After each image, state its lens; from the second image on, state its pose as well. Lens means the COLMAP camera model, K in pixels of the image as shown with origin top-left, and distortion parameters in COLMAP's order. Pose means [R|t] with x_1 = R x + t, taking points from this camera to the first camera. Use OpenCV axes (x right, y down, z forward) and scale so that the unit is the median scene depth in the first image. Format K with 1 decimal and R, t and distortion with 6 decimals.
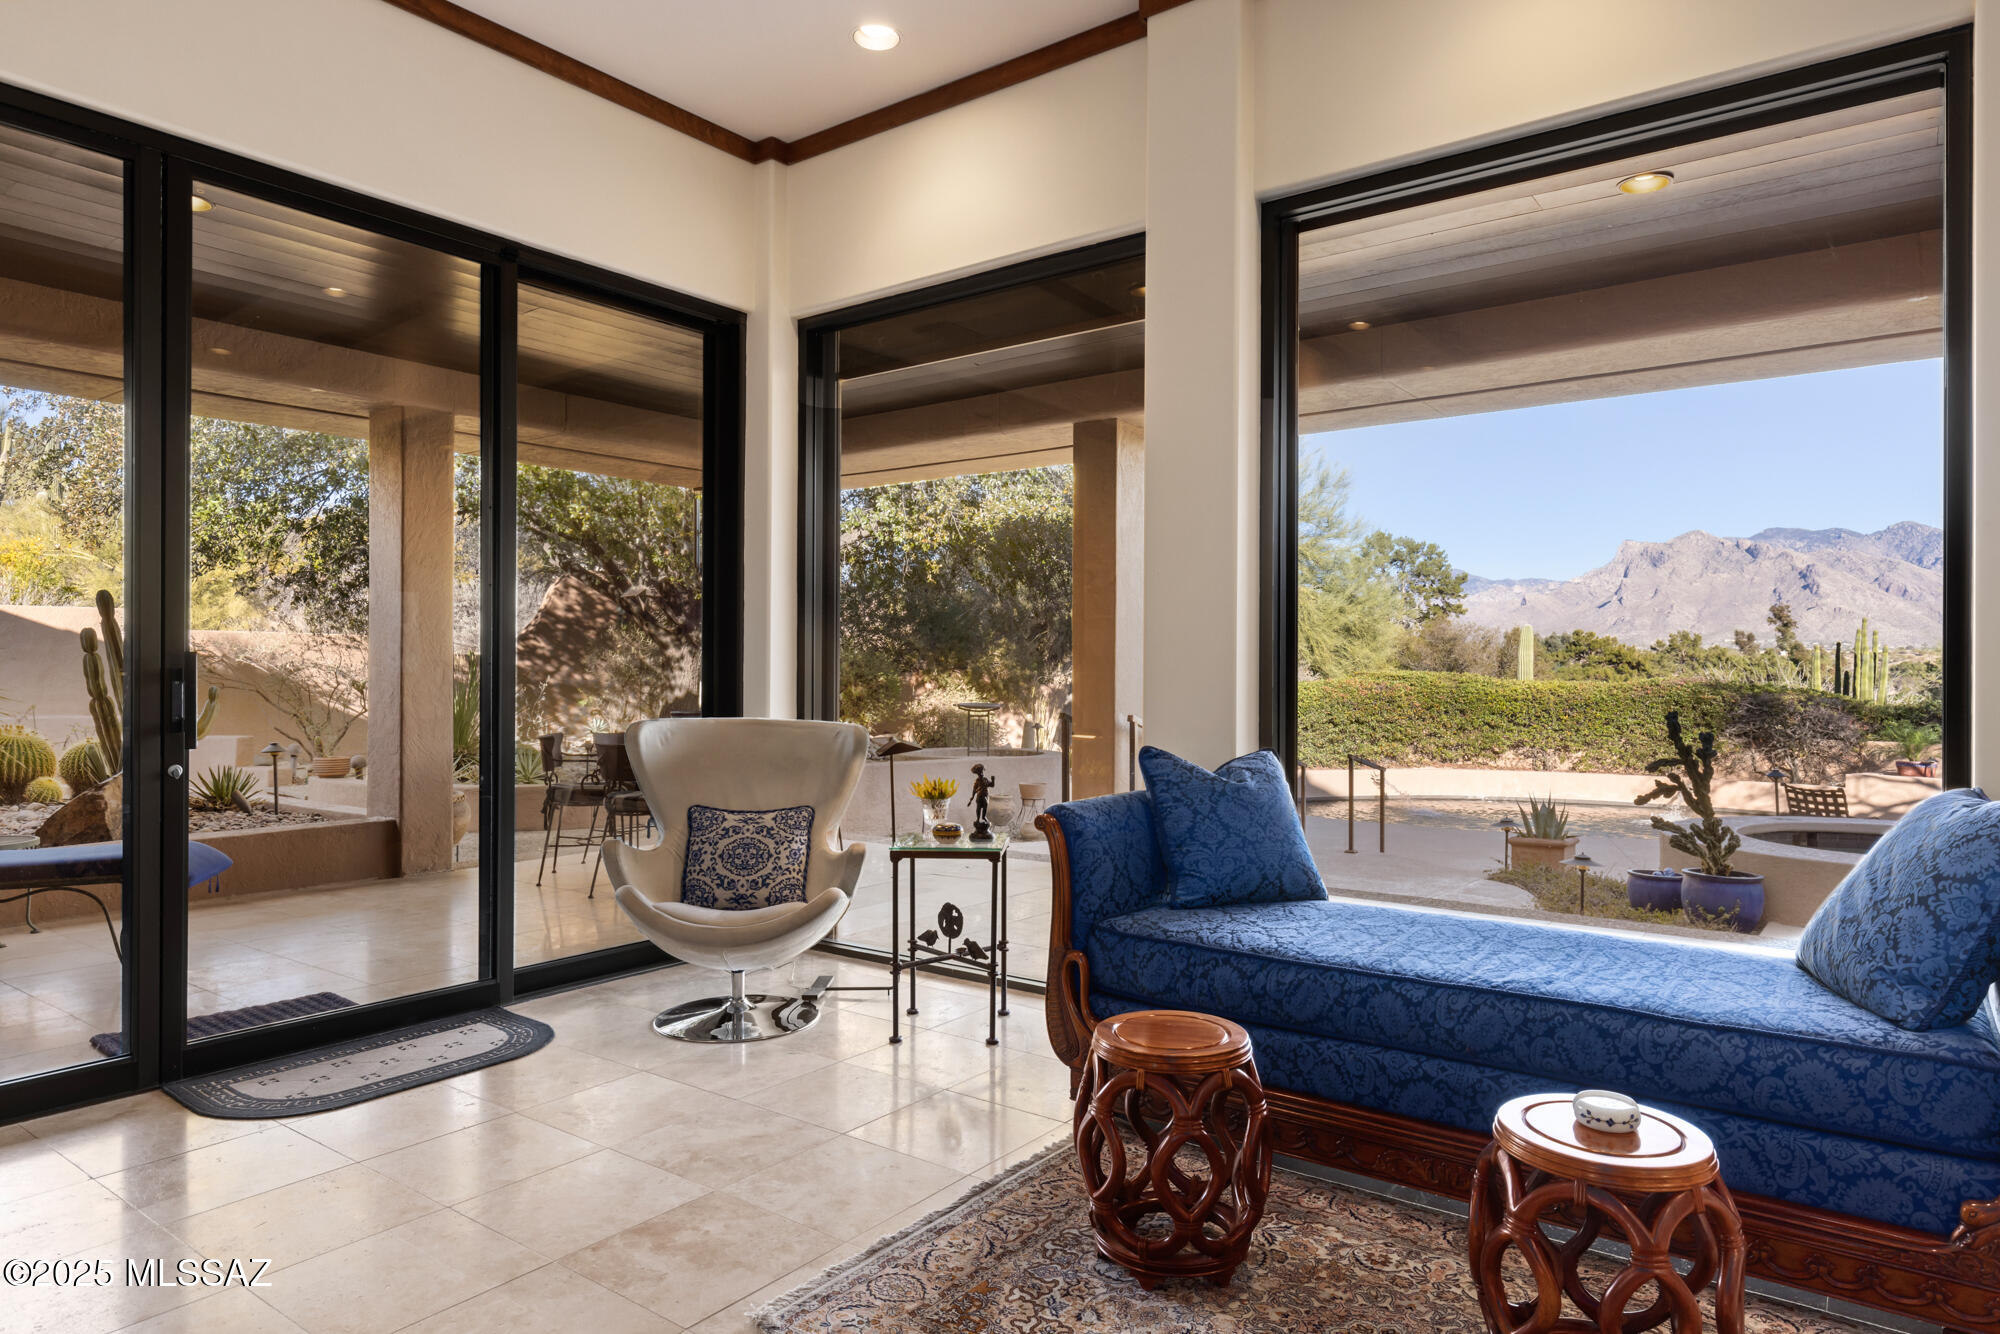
lens RADIAL K [[1205.2, 0, 984.4], [0, 1205.2, 671.3], [0, 0, 1]] dist [0.001557, -0.001162]
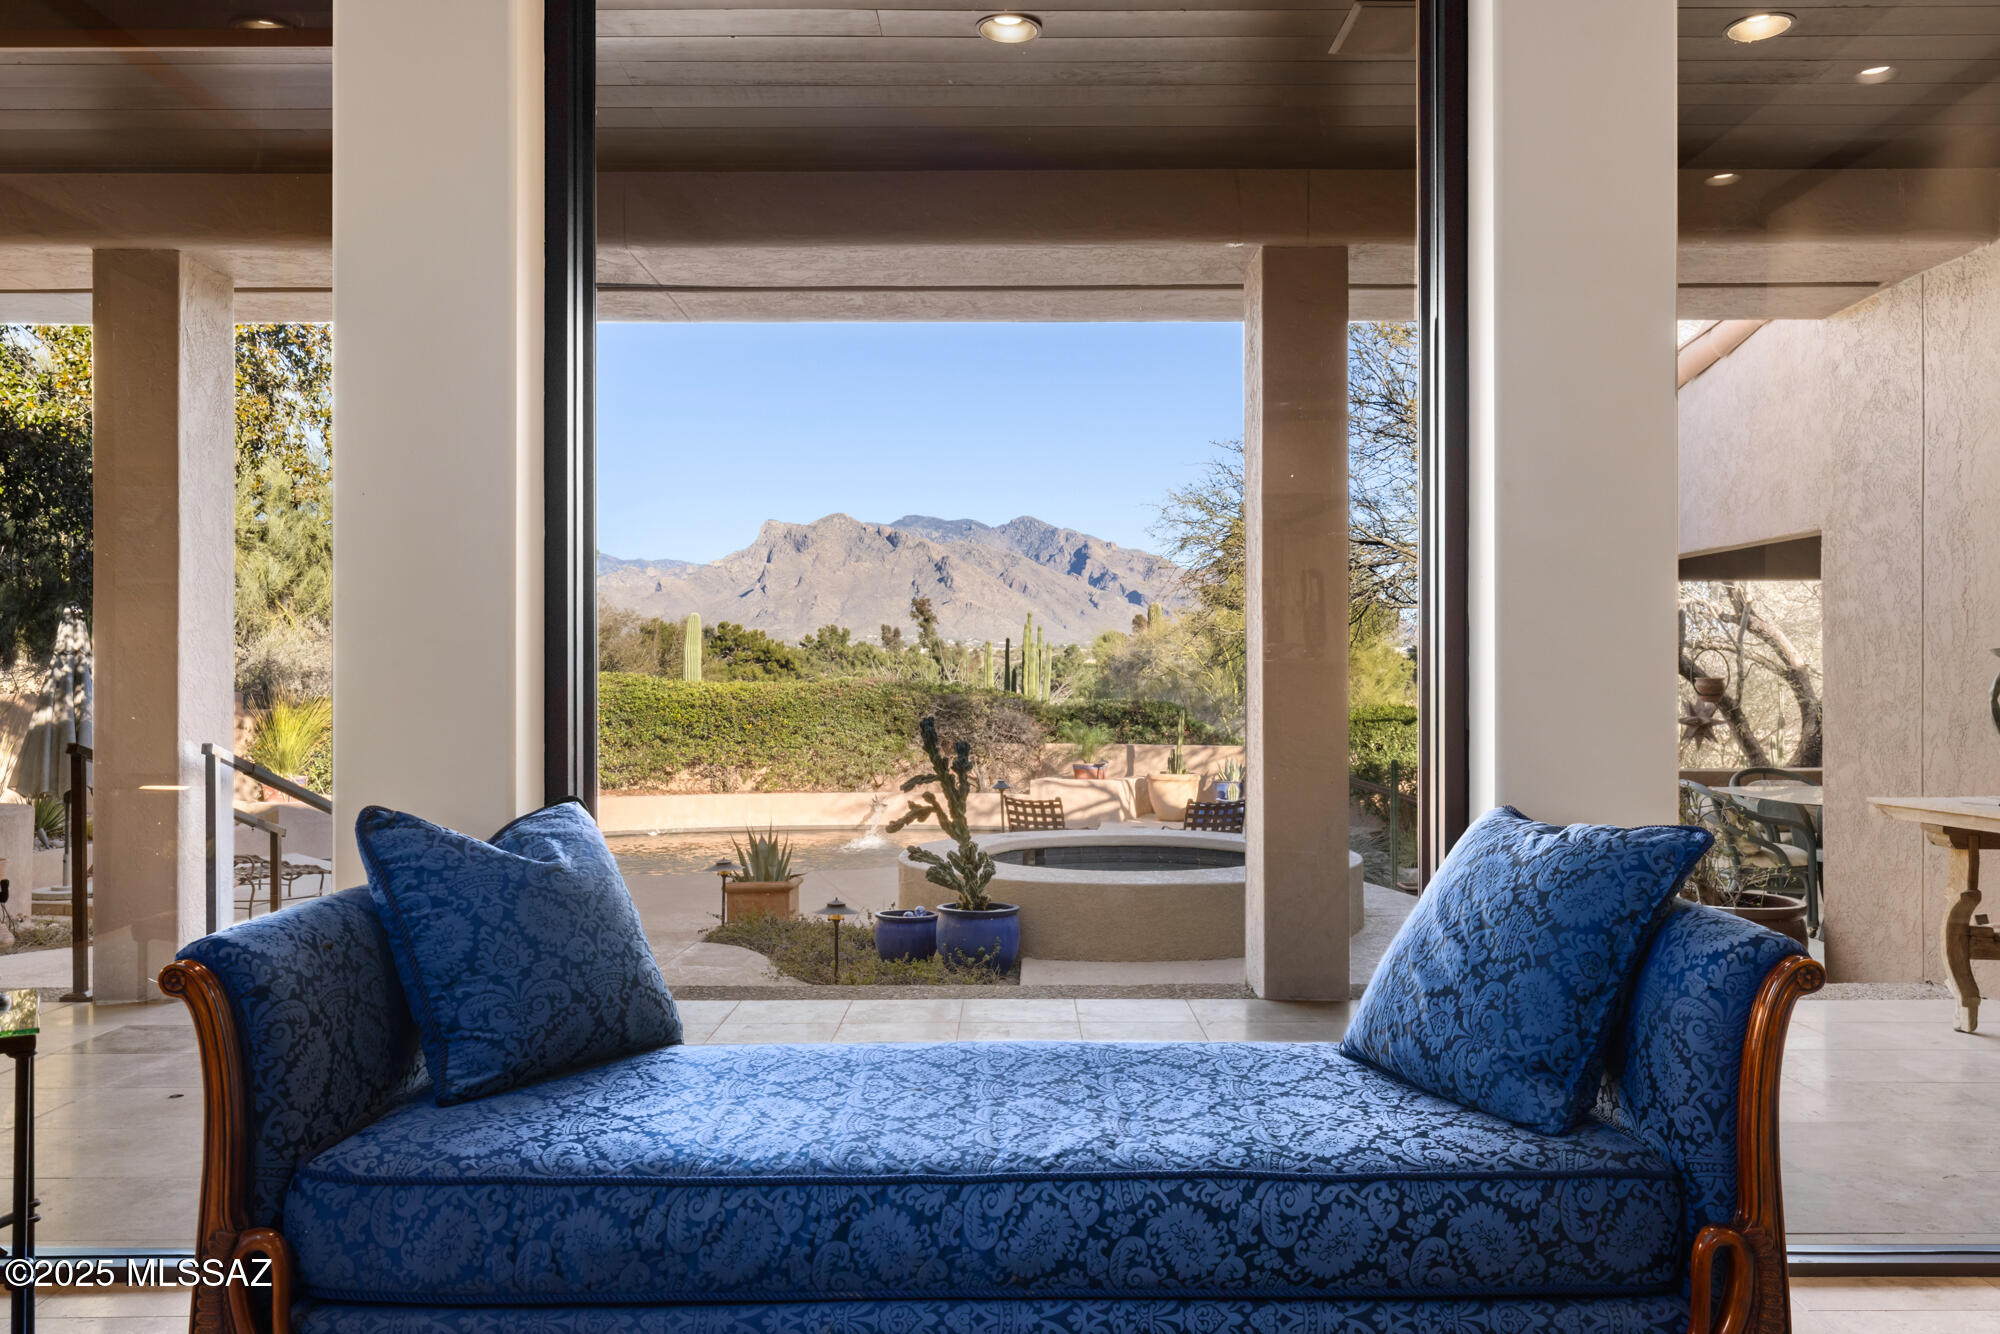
lens RADIAL K [[1553.3, 0, 1027.3], [0, 1553.3, 673.7], [0, 0, 1]] dist [0.003296, -0.004273]
pose [[0.794444, -0.005155, 0.607316, -0.055164], [0.004442, 0.999987, 0.002678, 0.002020], [-0.607322, 0.000570, 0.794456, 0.270254]]
